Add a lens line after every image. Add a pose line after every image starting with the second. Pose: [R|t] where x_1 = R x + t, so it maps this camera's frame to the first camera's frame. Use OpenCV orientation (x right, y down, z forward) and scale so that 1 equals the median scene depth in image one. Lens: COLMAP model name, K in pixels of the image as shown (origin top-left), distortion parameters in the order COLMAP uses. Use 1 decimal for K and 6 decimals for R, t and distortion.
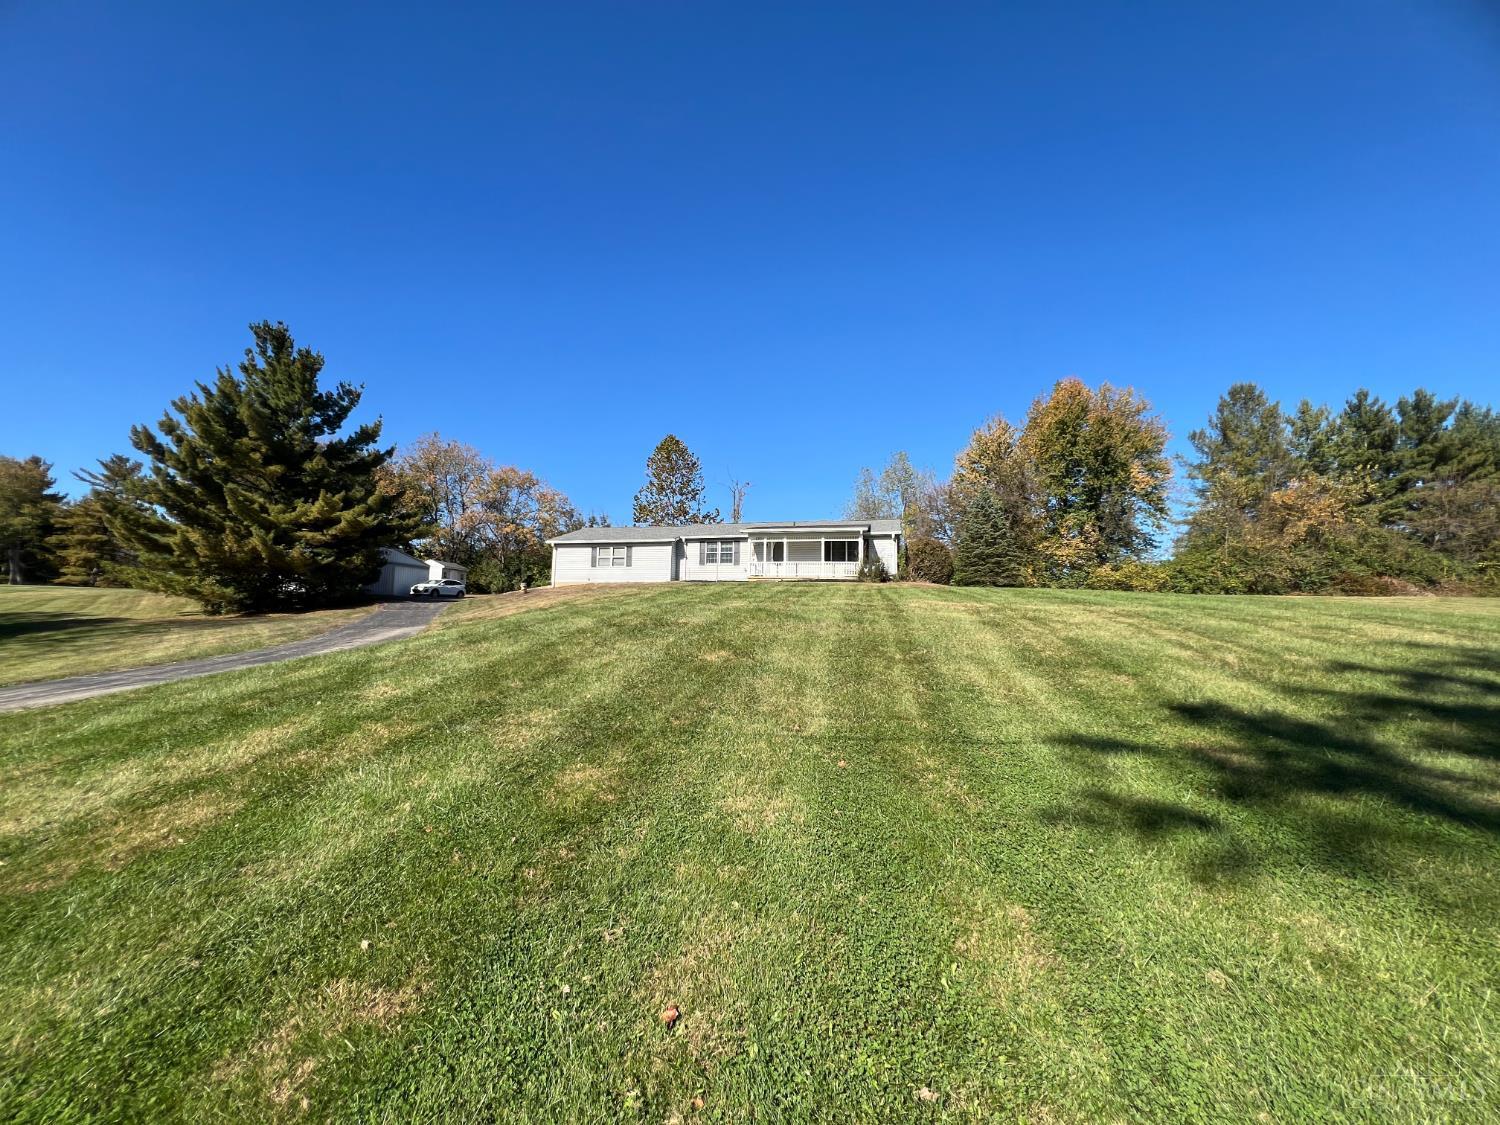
lens RADIAL K [[599.9, 0, 750.0], [0, 599.9, 562.5], [0, 0, 1]] dist [-0.000205, -0.000054]
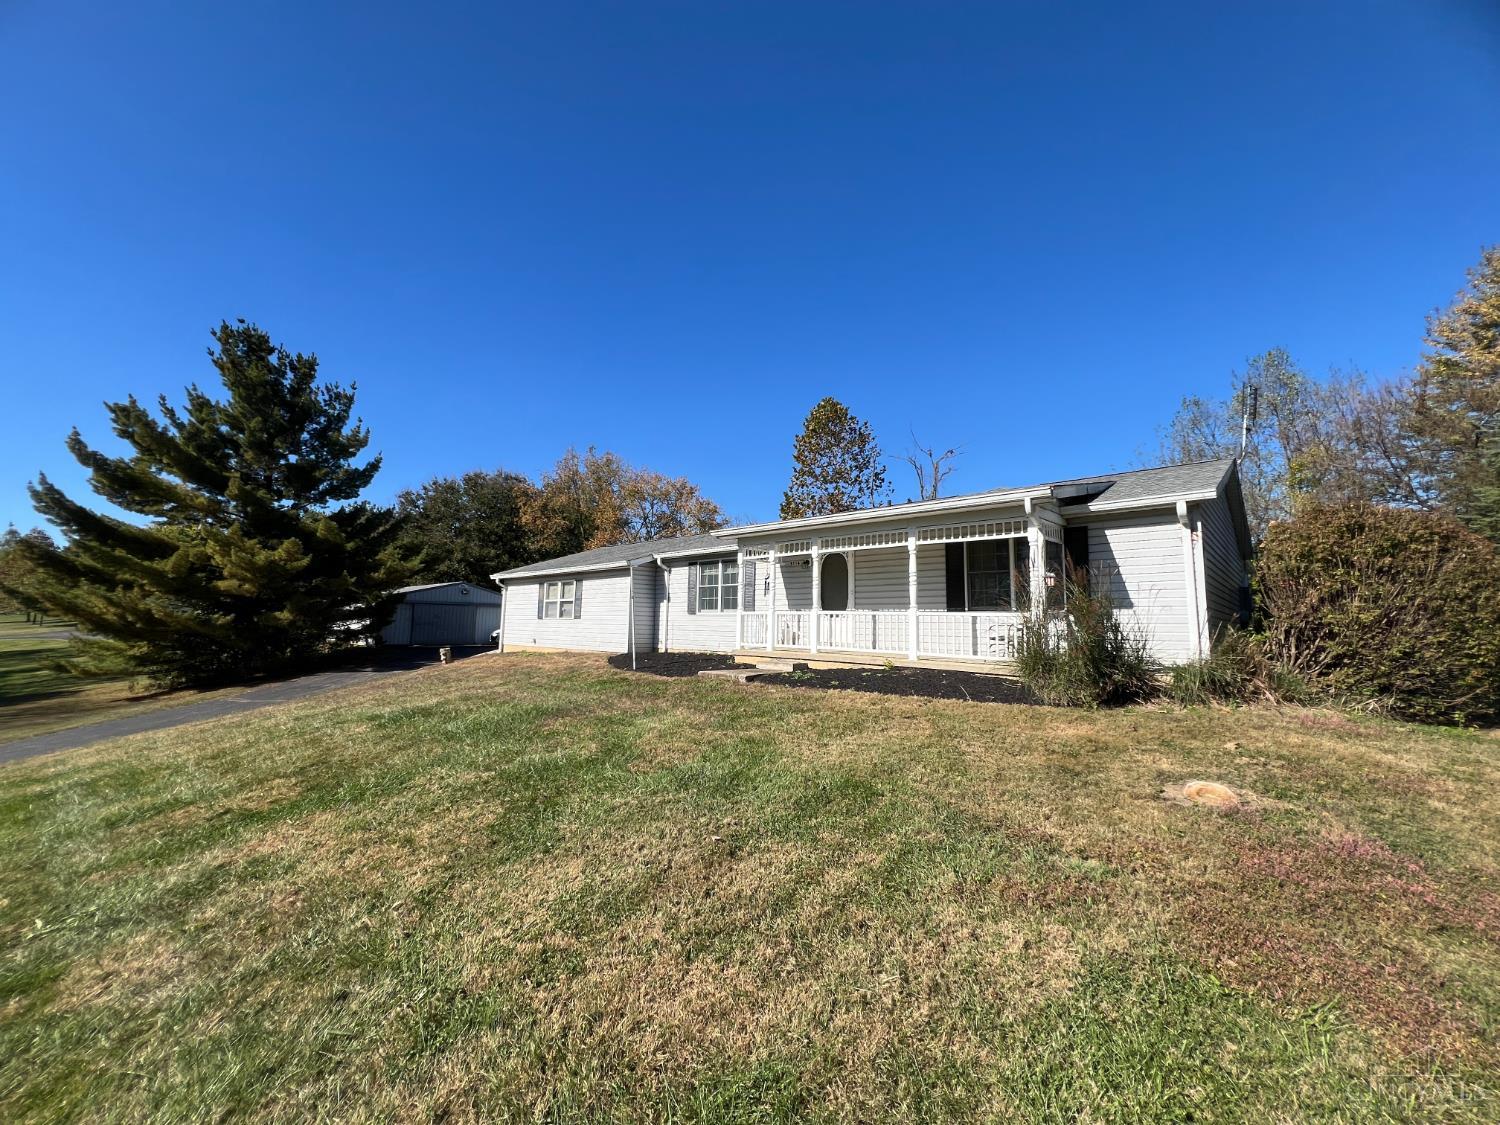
lens RADIAL K [[599.9, 0, 750.0], [0, 599.9, 562.5], [0, 0, 1]] dist [-0.000205, -0.000054]
pose [[0.873711, -0.055115, -0.483313, 0.183206], [0.047802, 0.998480, -0.027447, -0.020533], [0.484091, 0.000878, 0.875017, 0.619890]]
